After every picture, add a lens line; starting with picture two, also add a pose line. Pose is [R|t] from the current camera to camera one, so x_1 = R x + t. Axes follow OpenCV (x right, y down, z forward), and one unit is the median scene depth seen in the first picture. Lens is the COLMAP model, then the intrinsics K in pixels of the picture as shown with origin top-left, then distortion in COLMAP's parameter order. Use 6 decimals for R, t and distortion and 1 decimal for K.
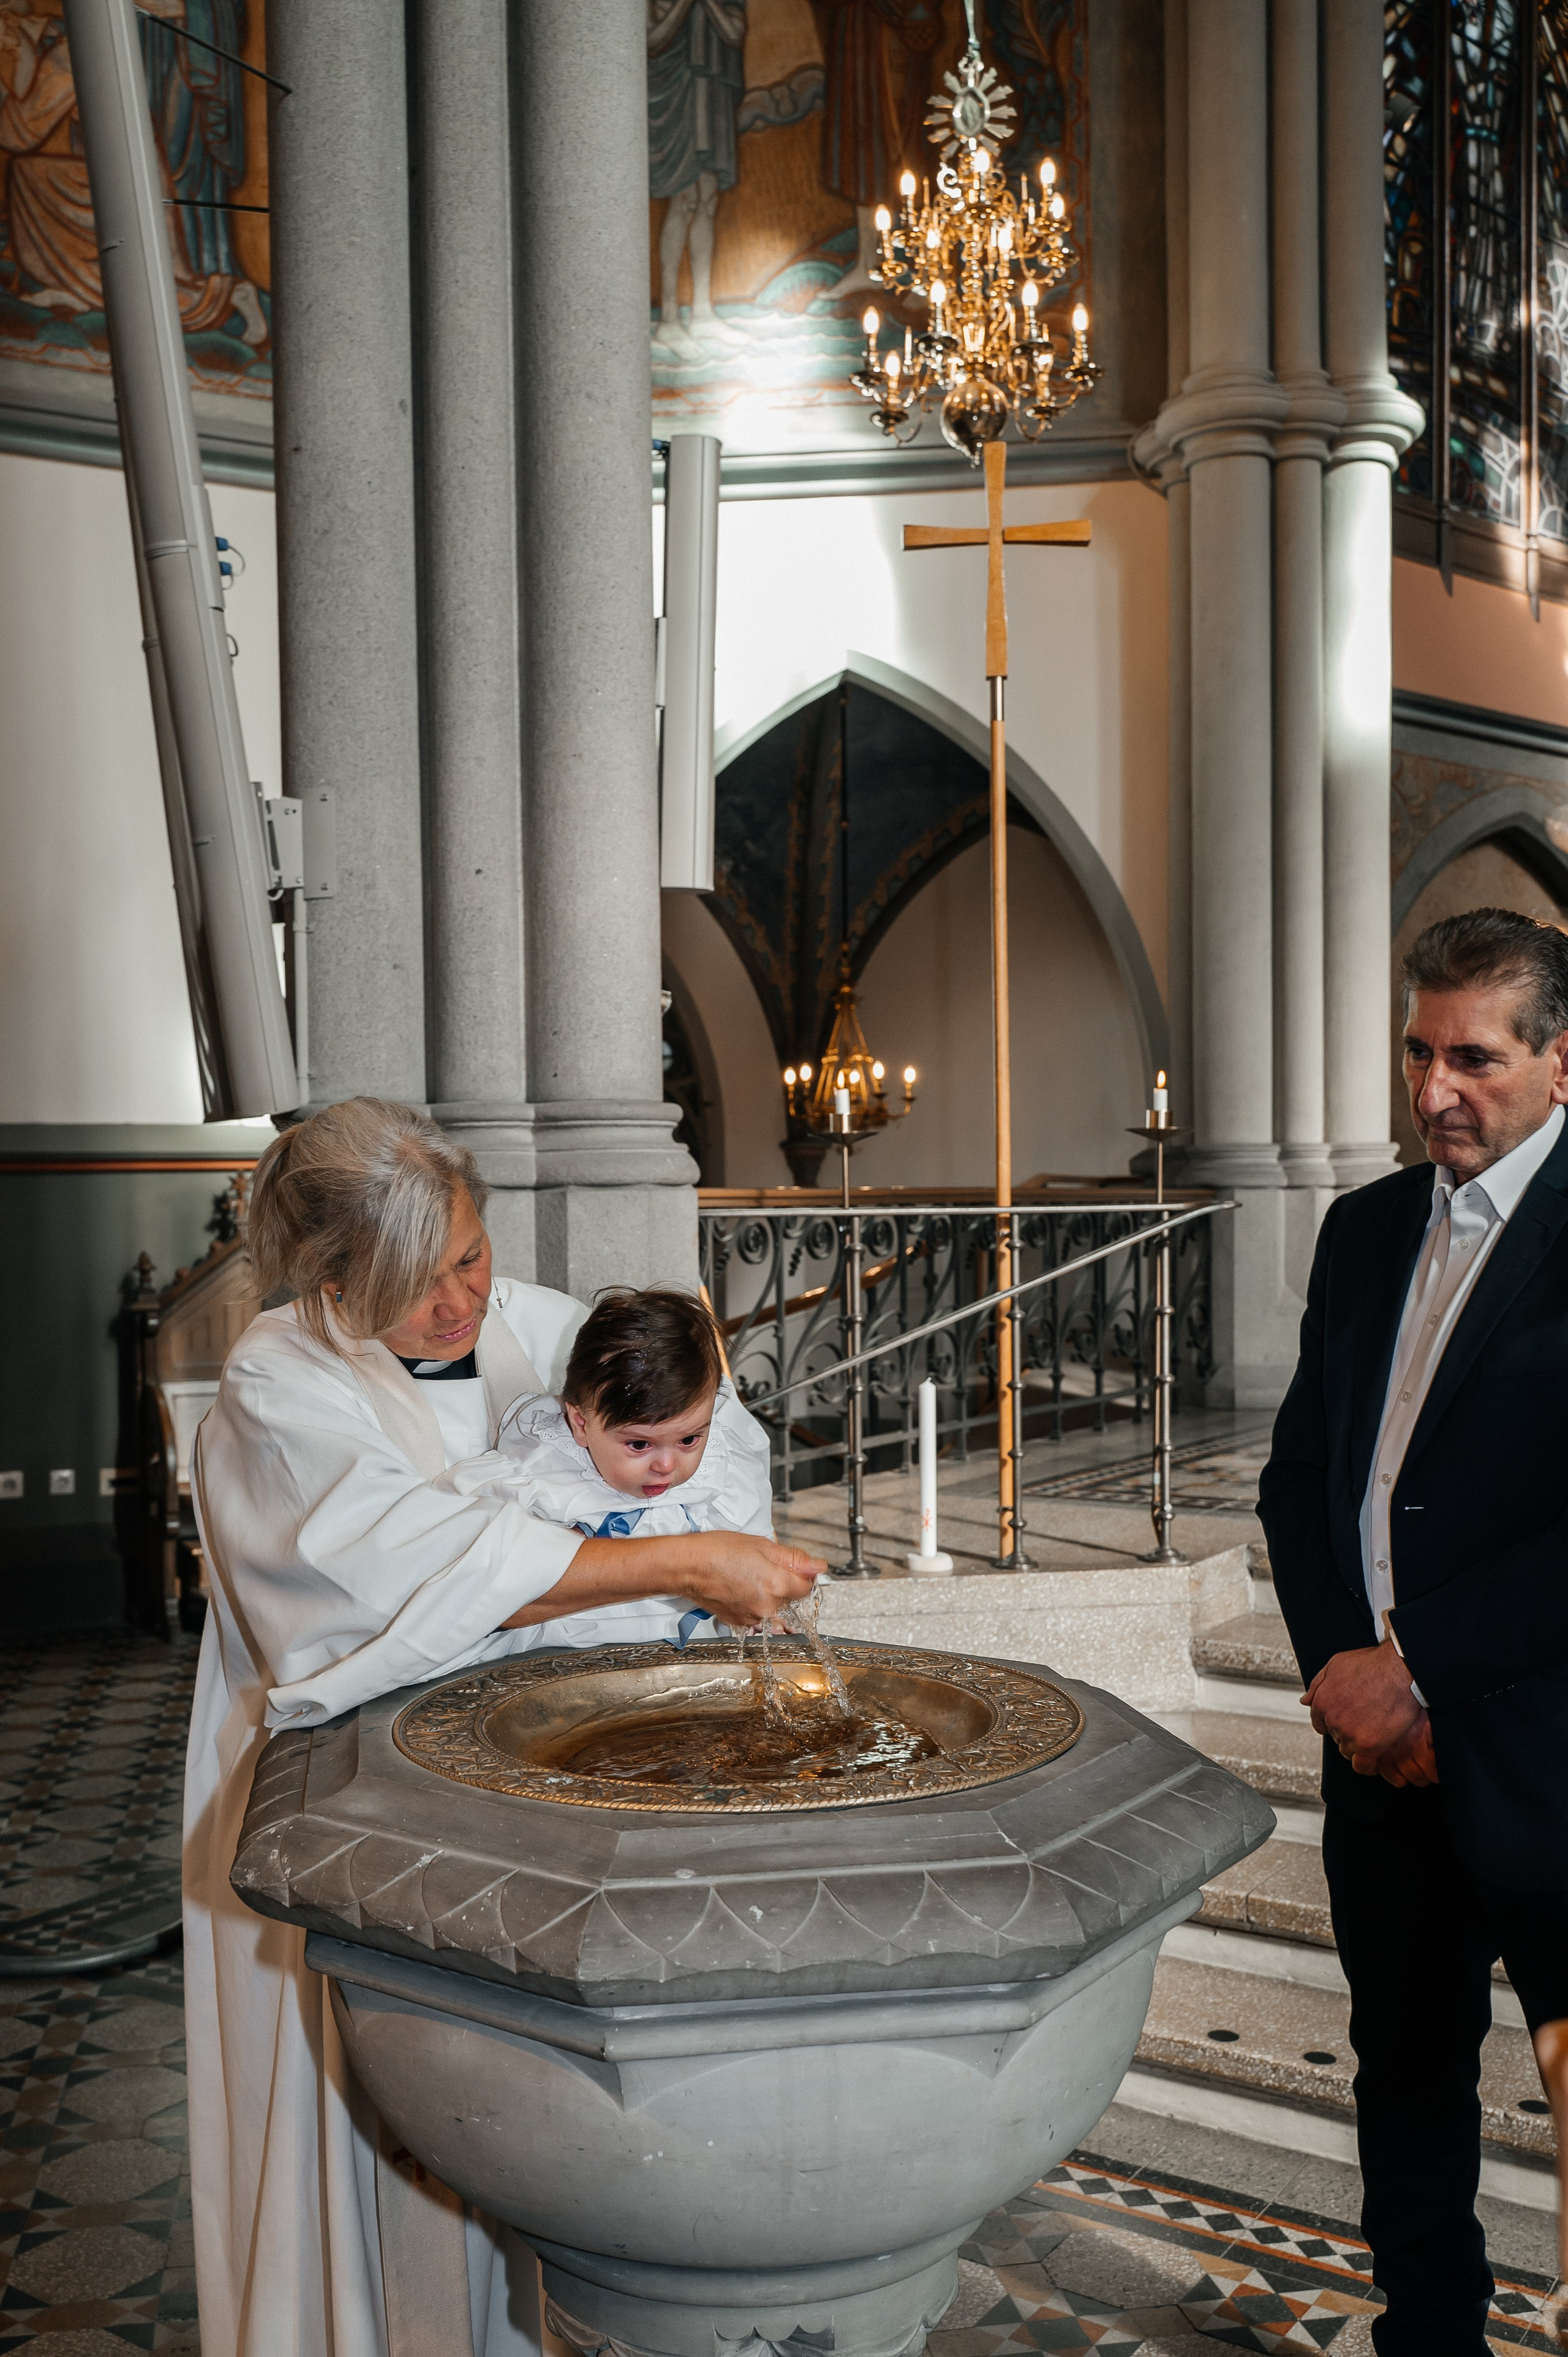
lens RADIAL K [[2006.6, 0, 784.0], [0, 2006.6, 1178.5], [0, 0, 1]] dist [0.004927, -0.012347]
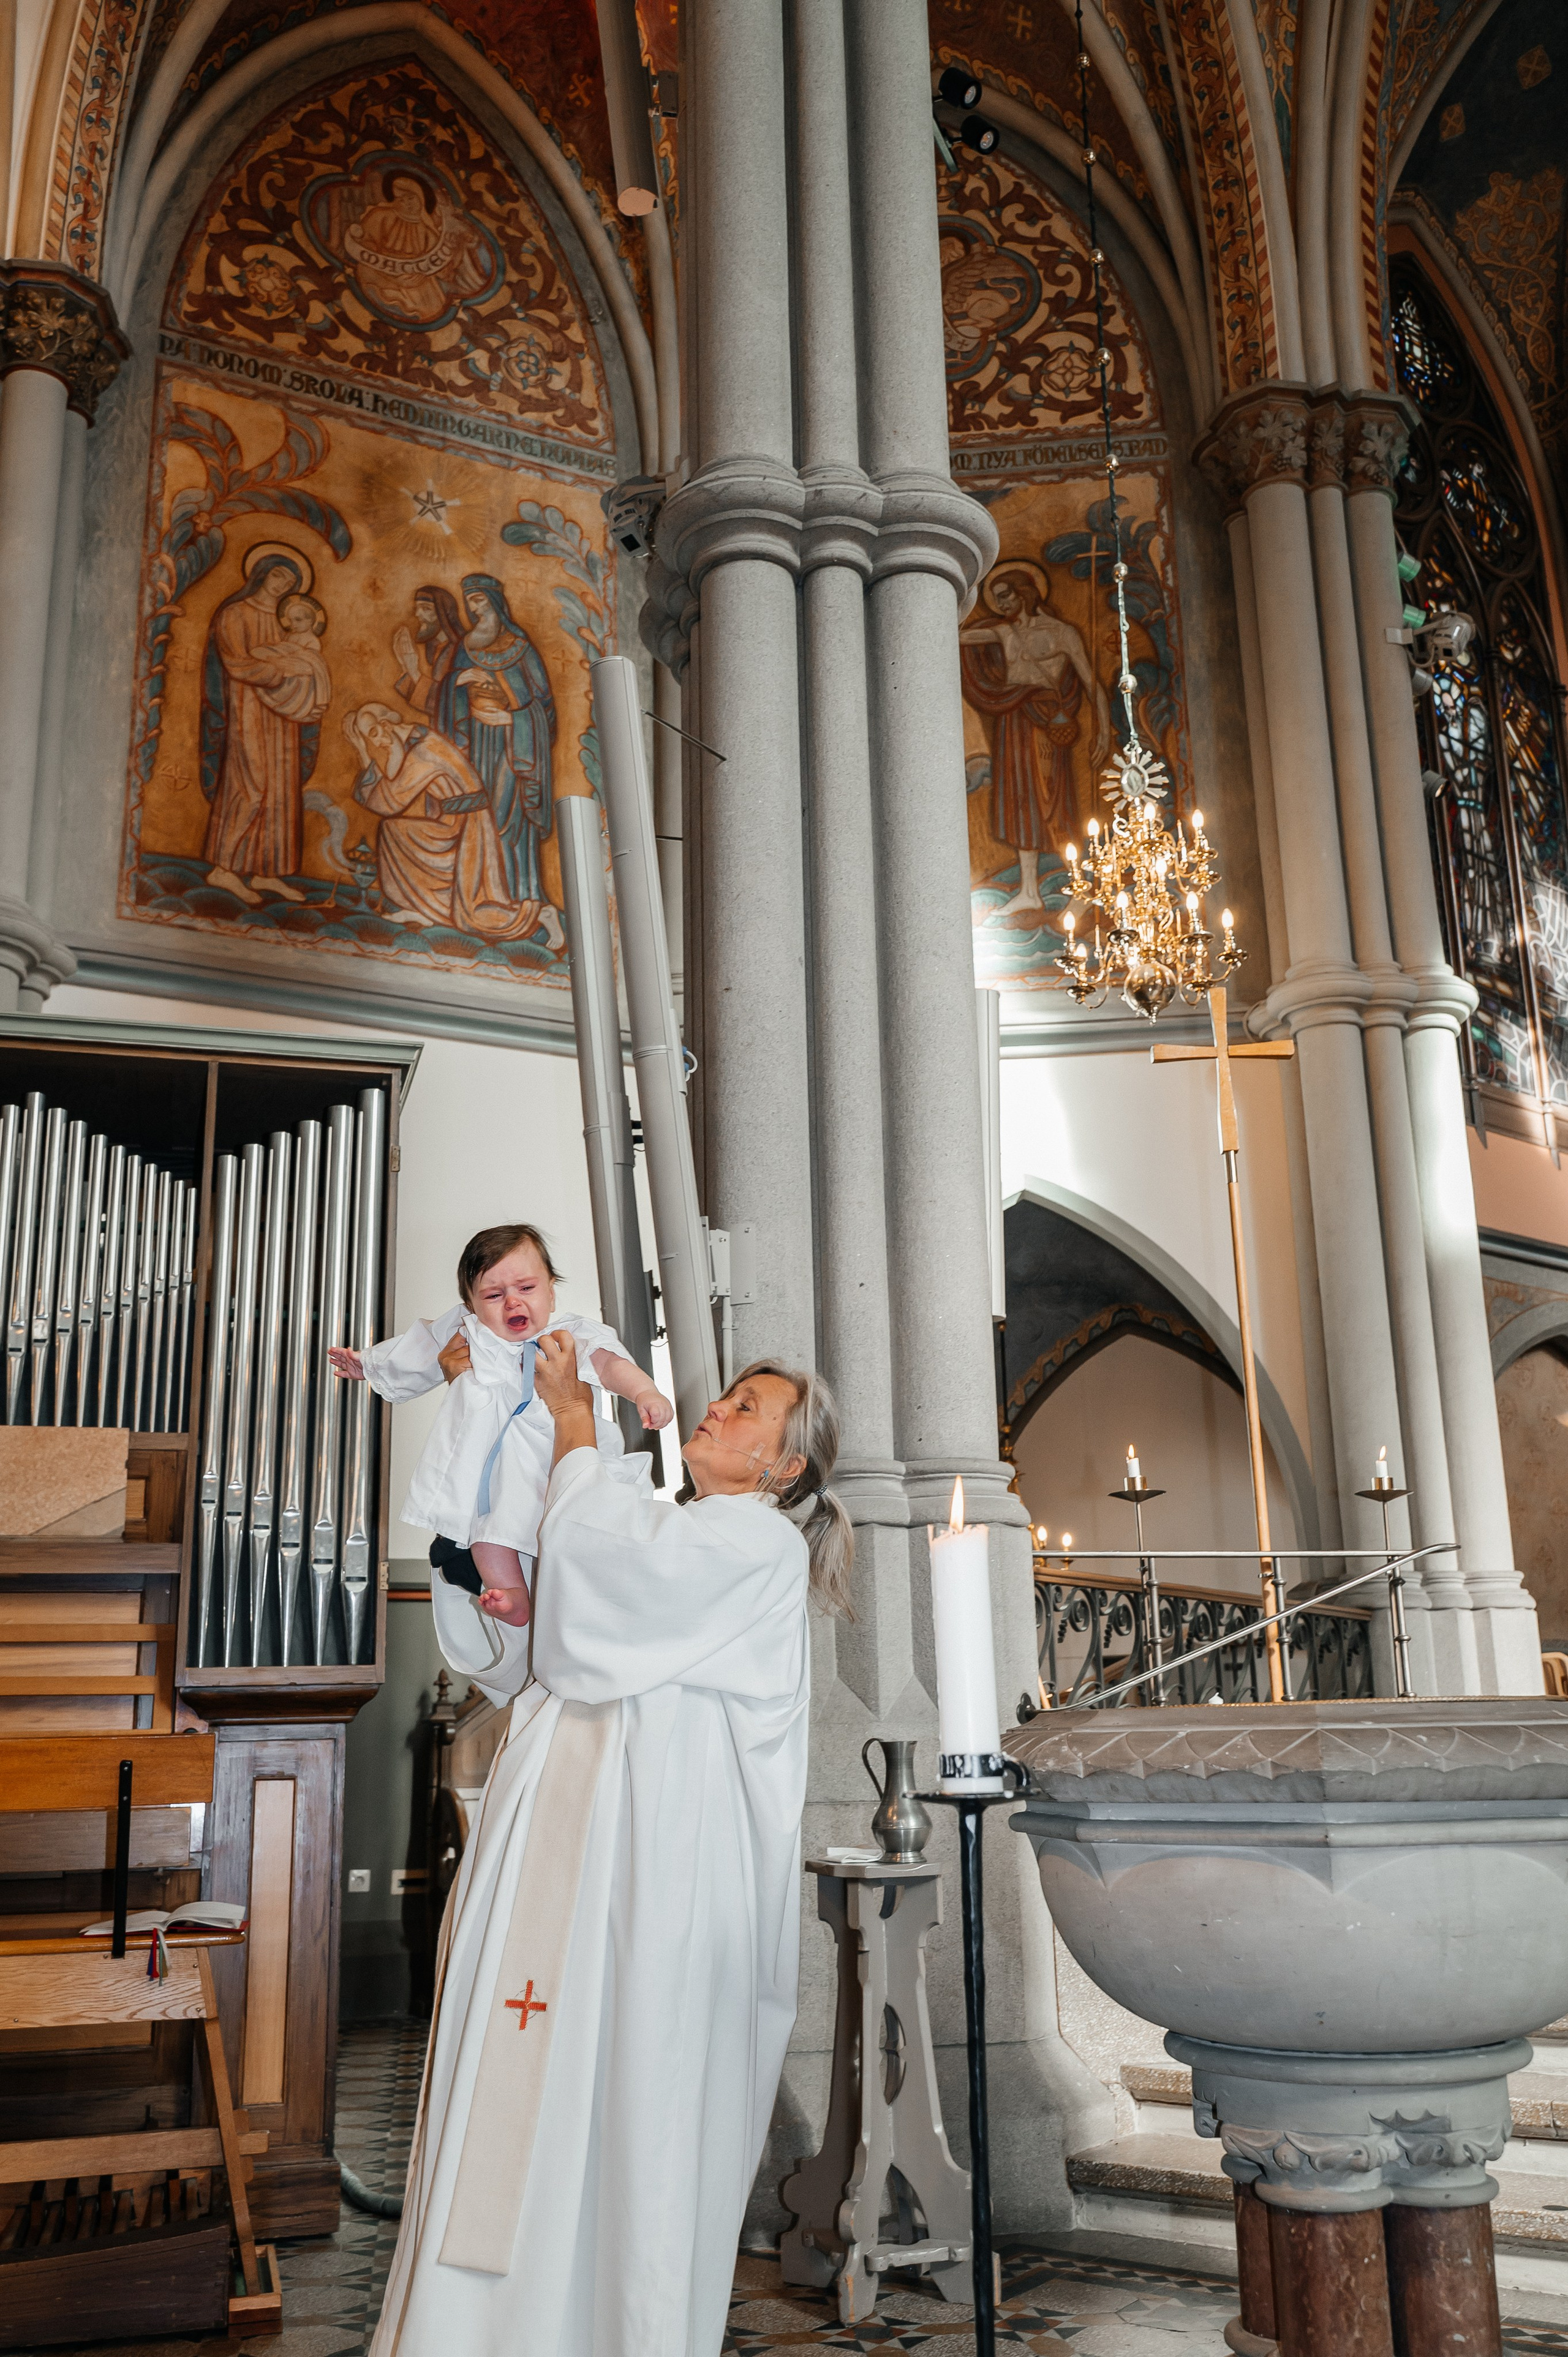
lens RADIAL K [[1883.0, 0, 784.0], [0, 1883.0, 1178.5], [0, 0, 1]] dist [-0.001966, -0.003161]
pose [[0.999901, -0.002433, -0.013881, -0.104730], [-0.001697, 0.957032, -0.289978, 0.078967], [0.013990, 0.289972, 0.956933, -0.117807]]
